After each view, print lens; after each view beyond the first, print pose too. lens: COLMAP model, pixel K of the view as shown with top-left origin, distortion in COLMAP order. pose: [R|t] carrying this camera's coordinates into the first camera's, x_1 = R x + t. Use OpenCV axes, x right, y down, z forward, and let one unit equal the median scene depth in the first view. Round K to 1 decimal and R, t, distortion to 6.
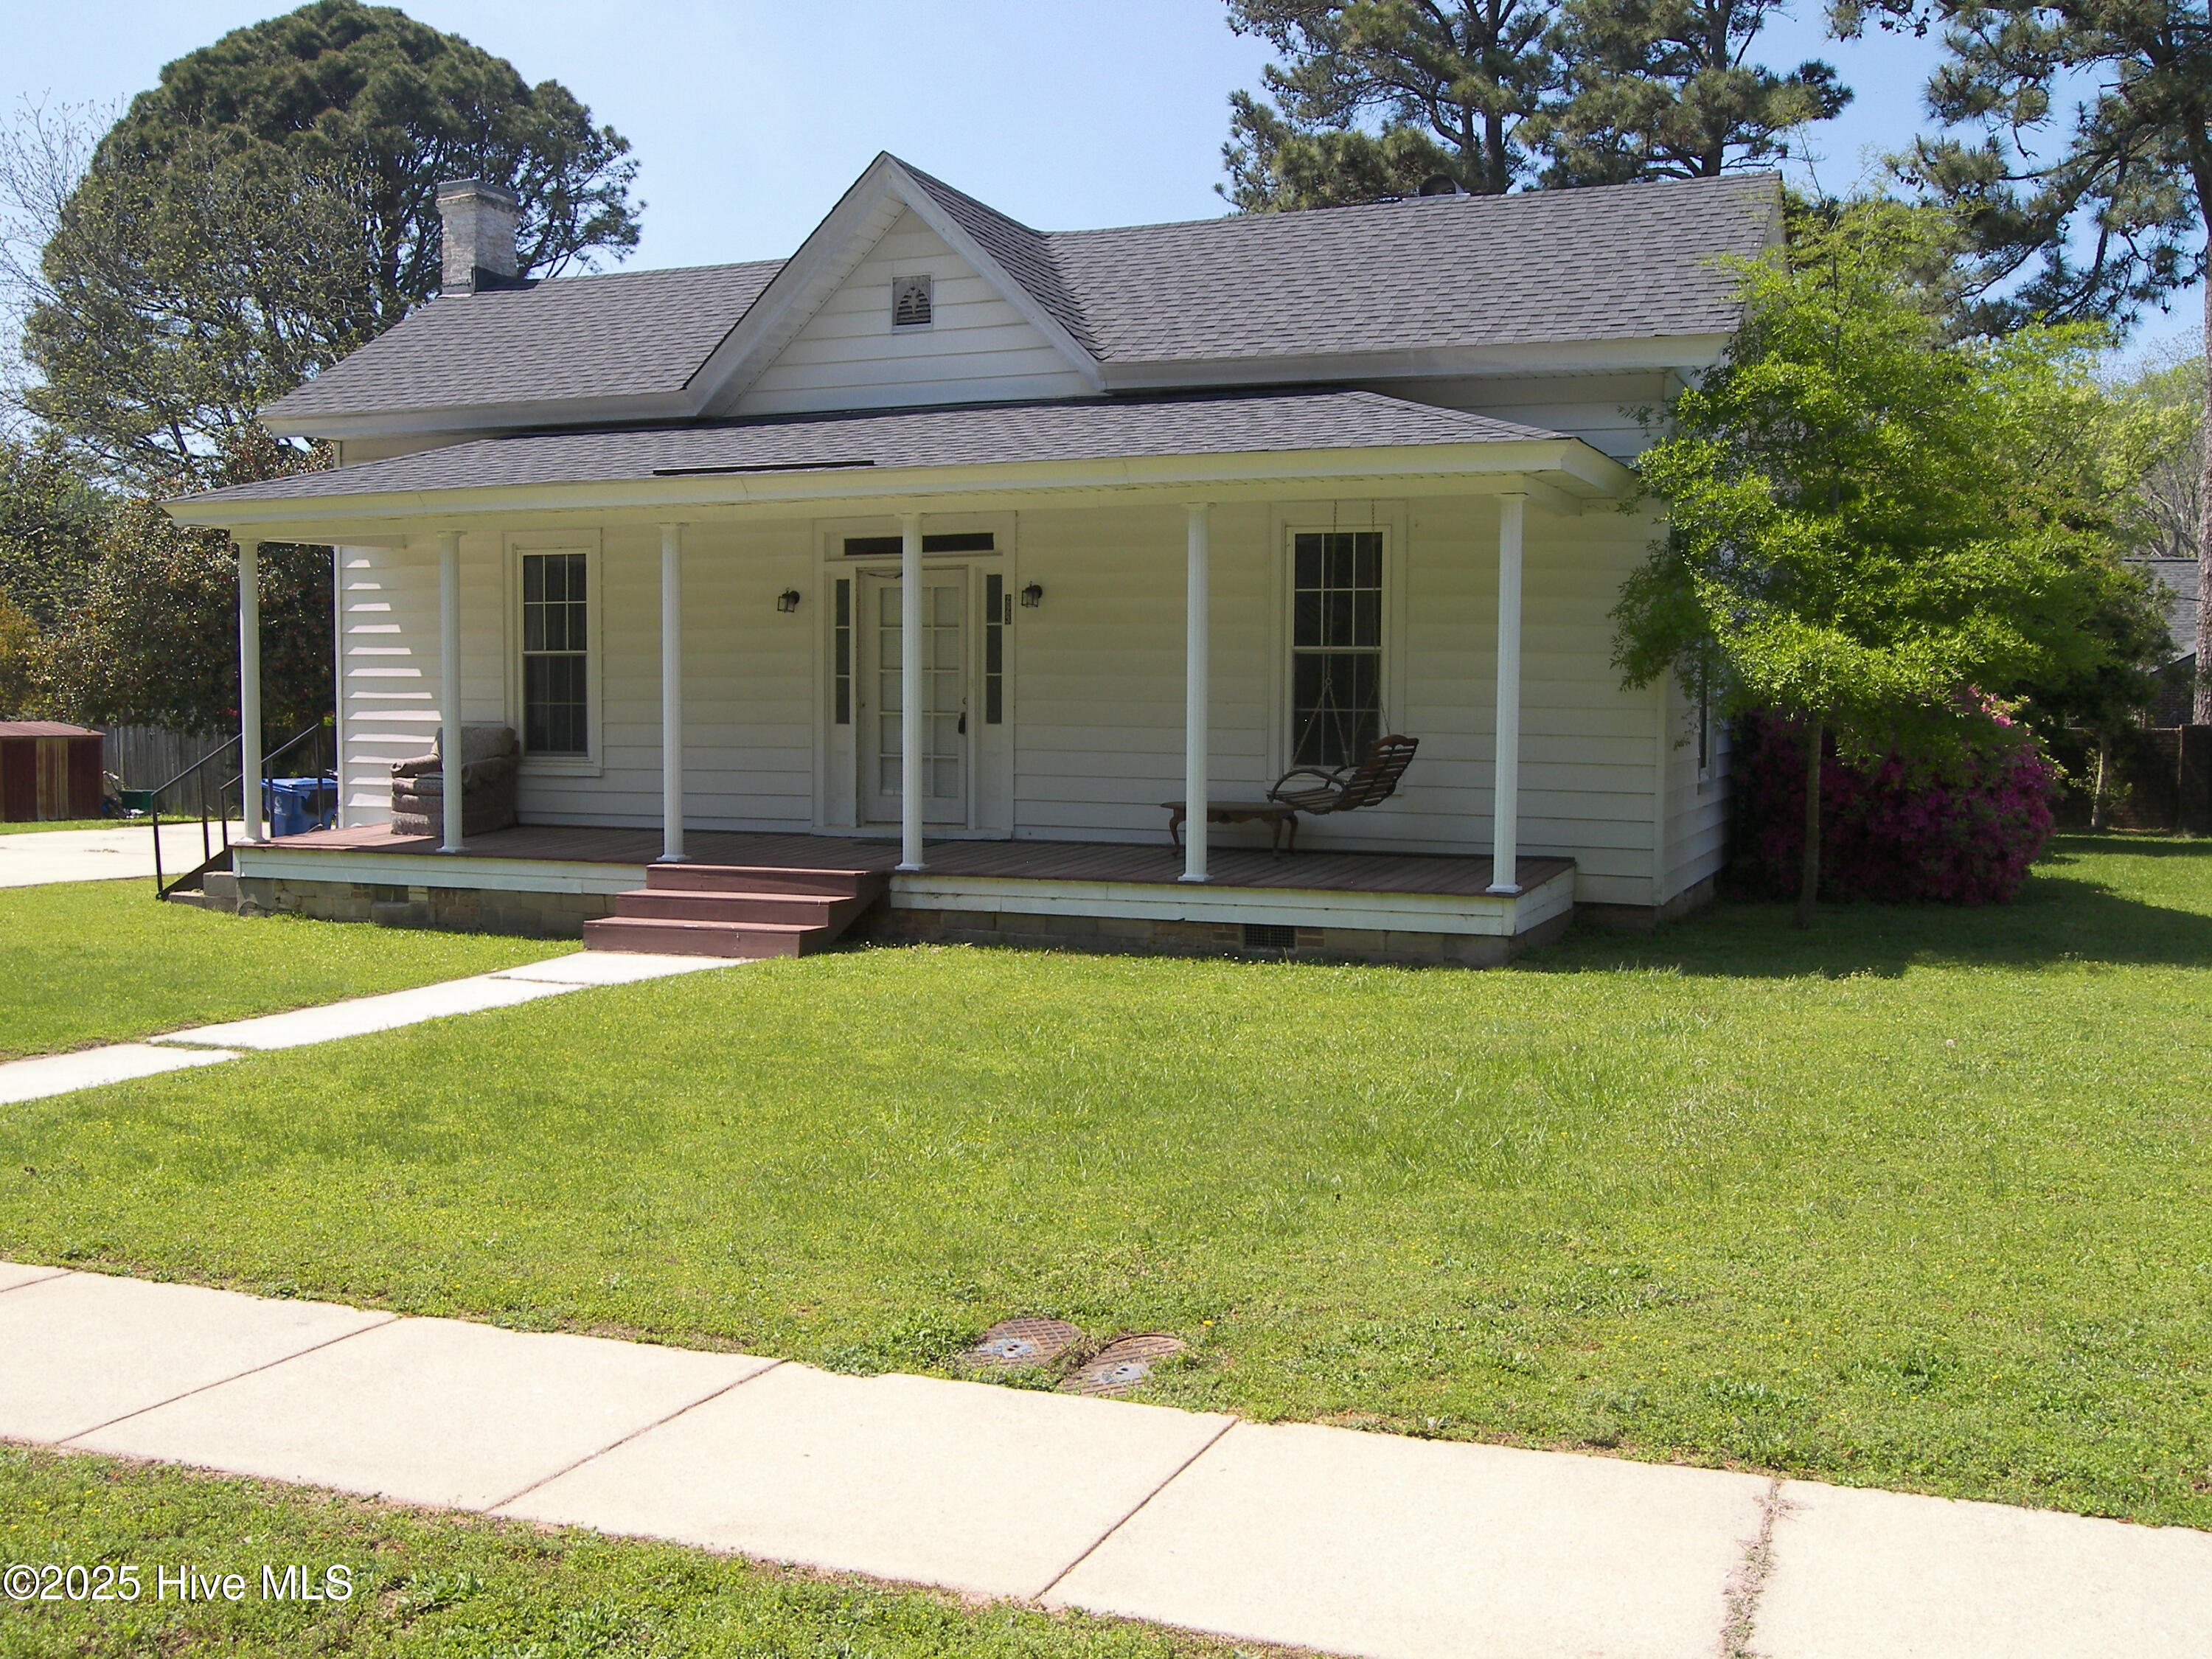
lens RADIAL K [[2200.3, 0, 1106.0], [0, 2200.3, 829.5], [0, 0, 1]] dist [-0.066547, 0.026703]
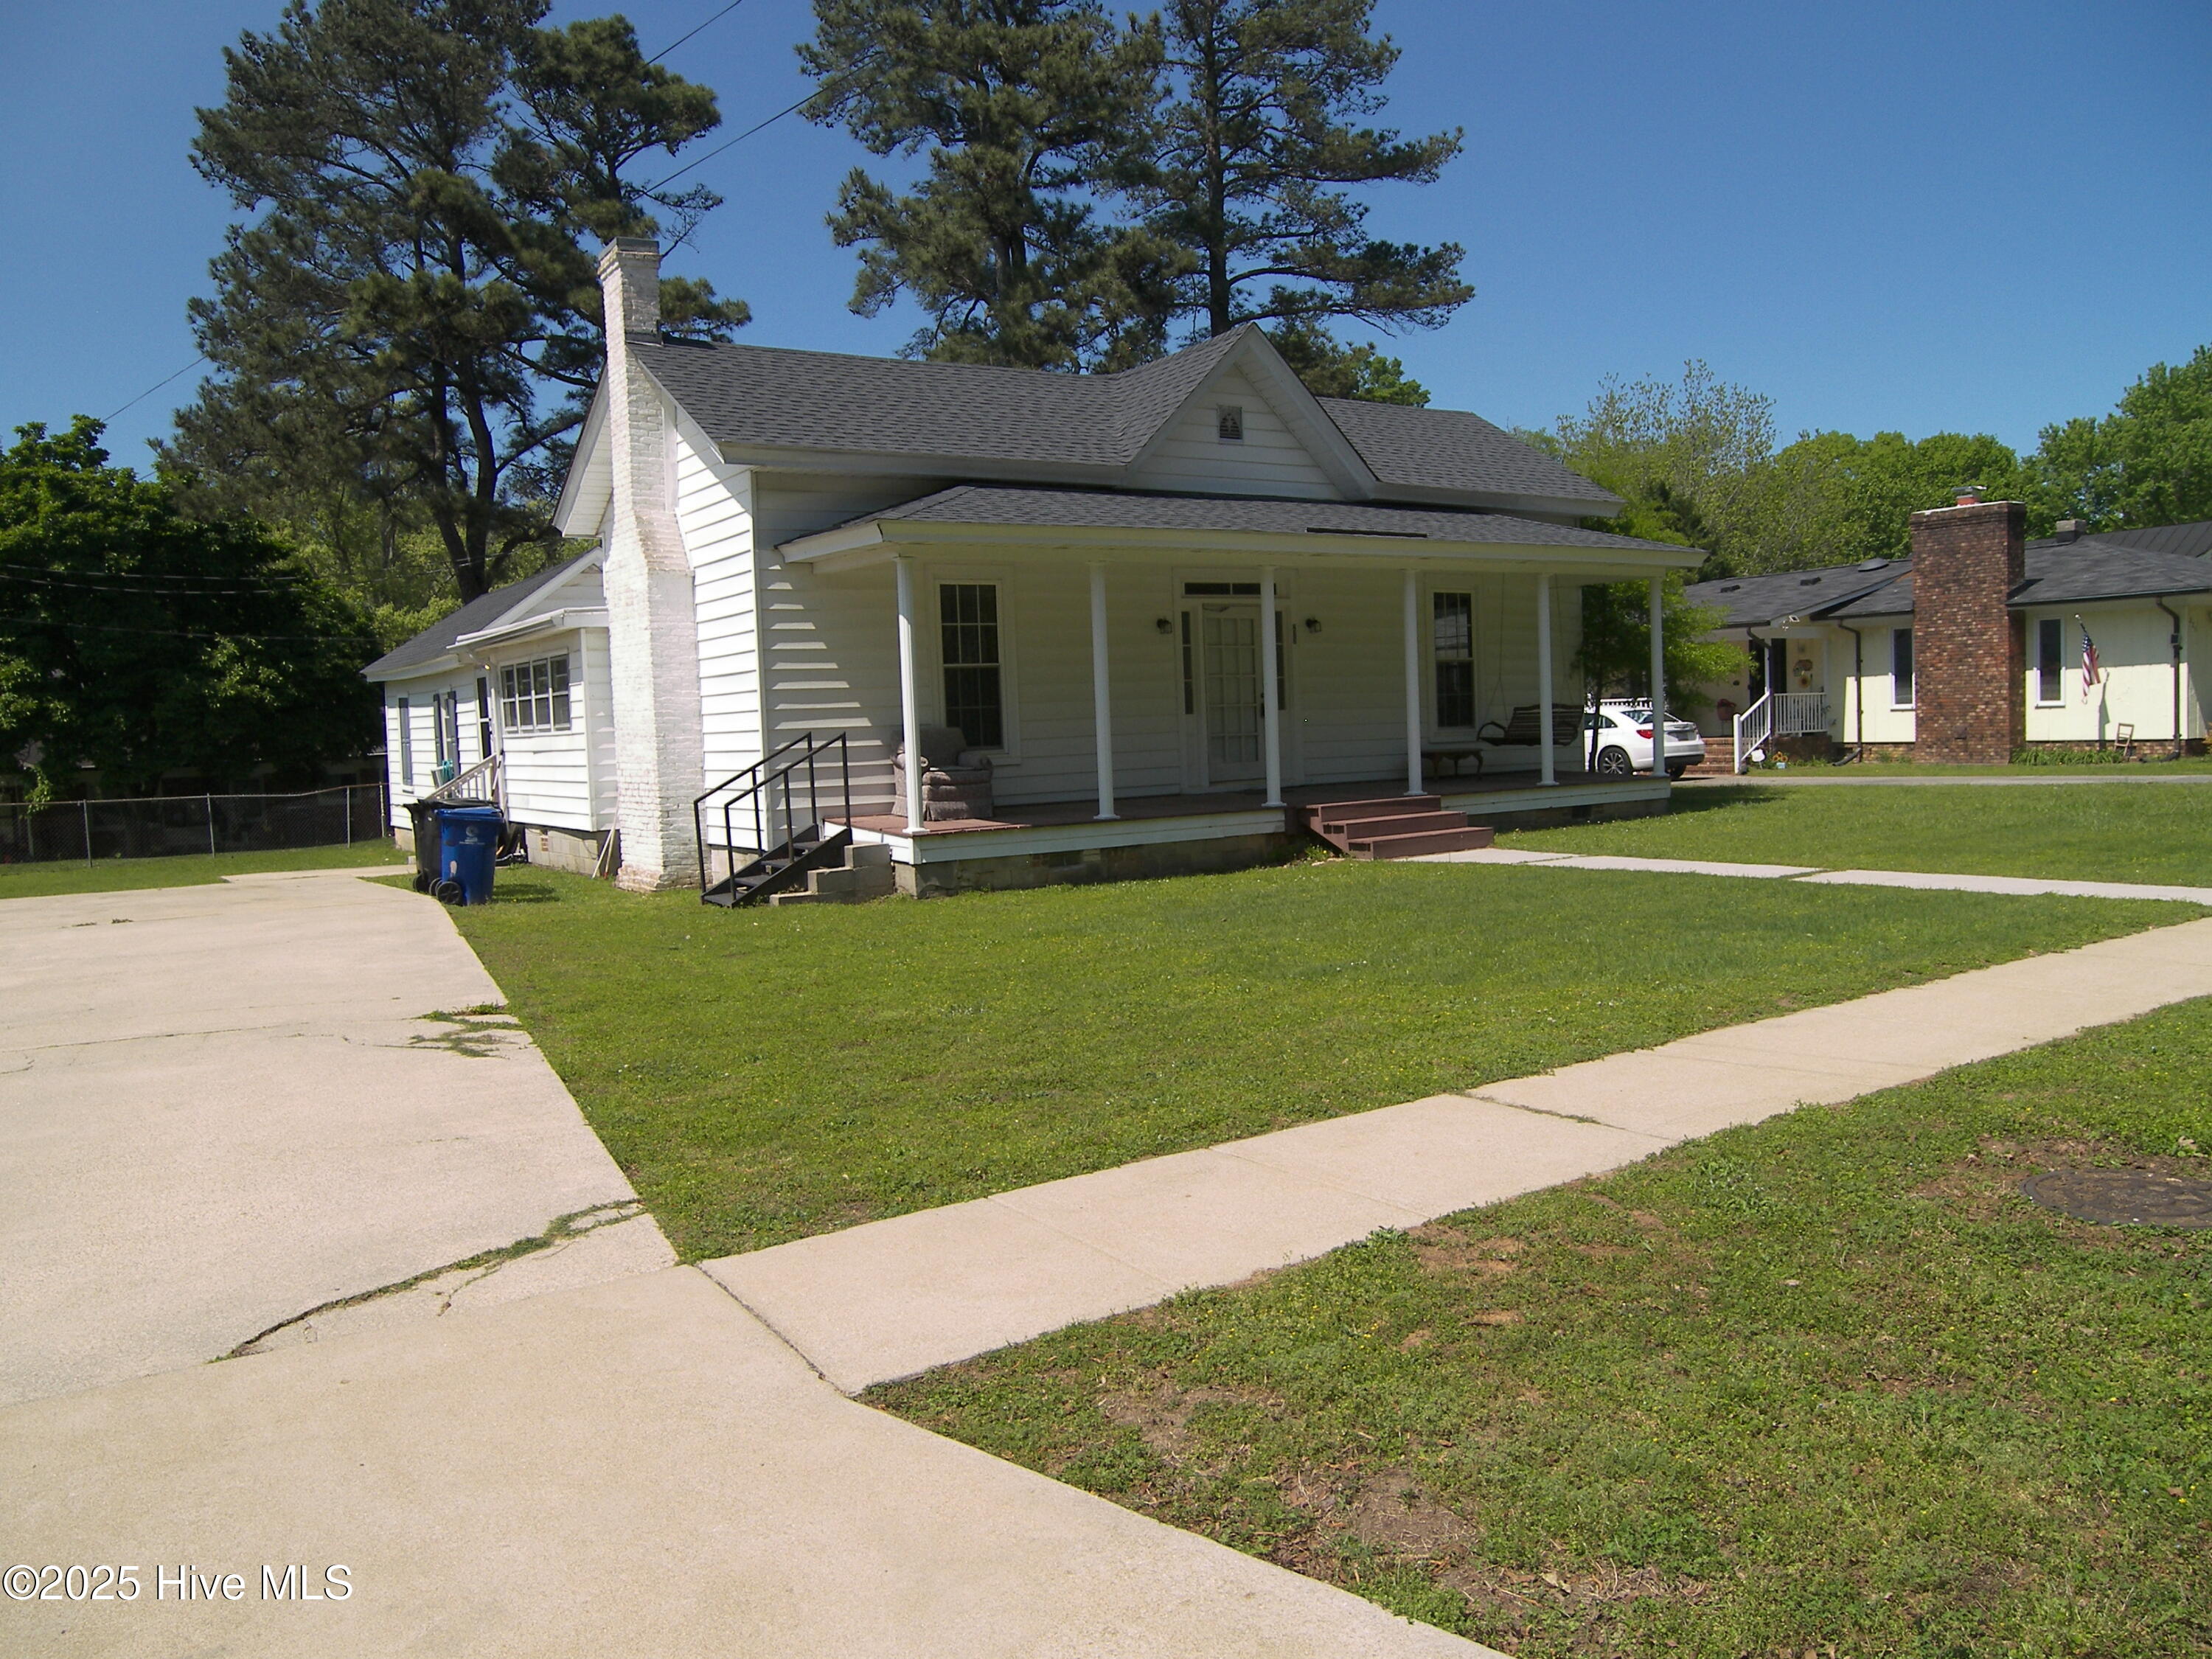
lens RADIAL K [[1688.0, 0, 1106.0], [0, 1688.0, 829.5], [0, 0, 1]] dist [-0.108568, 0.004481]
pose [[0.552890, -0.078759, 0.829524, -1.084444], [0.090791, 0.995290, 0.033984, -0.016436], [-0.828293, 0.056524, 0.557437, 0.459509]]
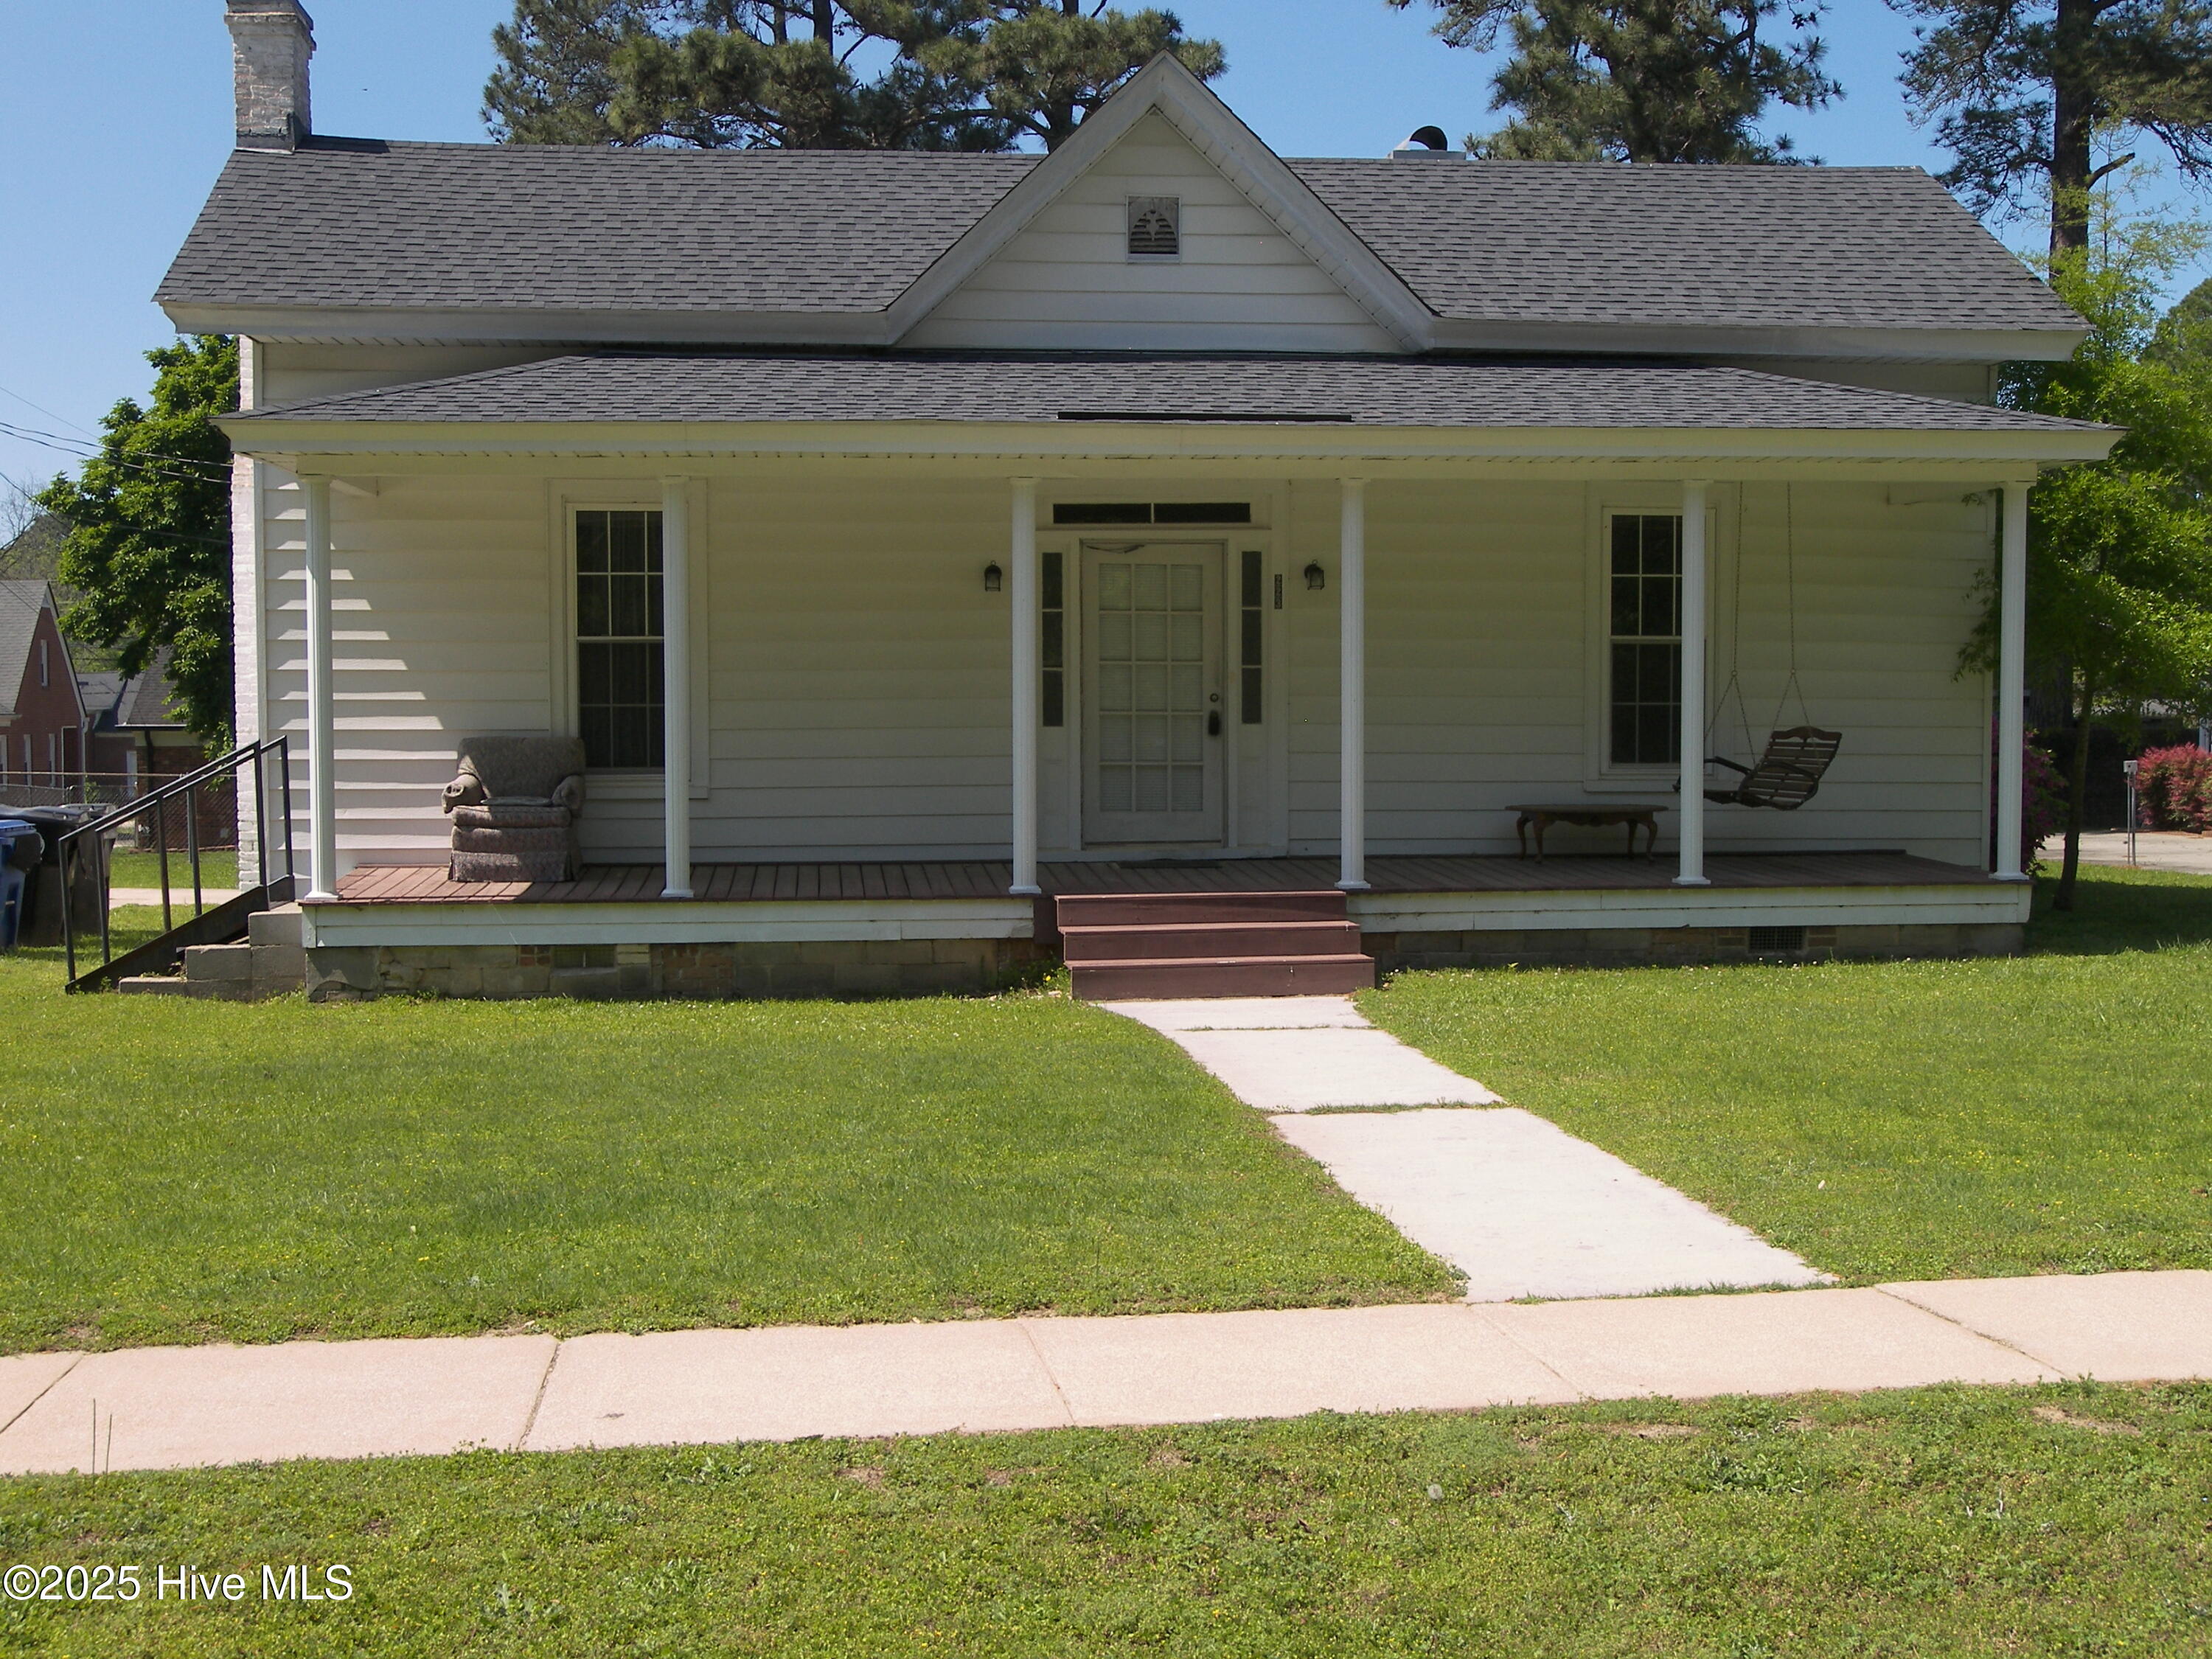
lens RADIAL K [[2636.8, 0, 1106.0], [0, 2636.8, 829.5], [0, 0, 1]] dist [-0.021728, -0.011383]
pose [[0.871914, -0.028985, 0.488800, -0.609694], [0.037637, 0.999260, -0.007883, -0.000325], [-0.488210, 0.025271, 0.872360, 0.124422]]
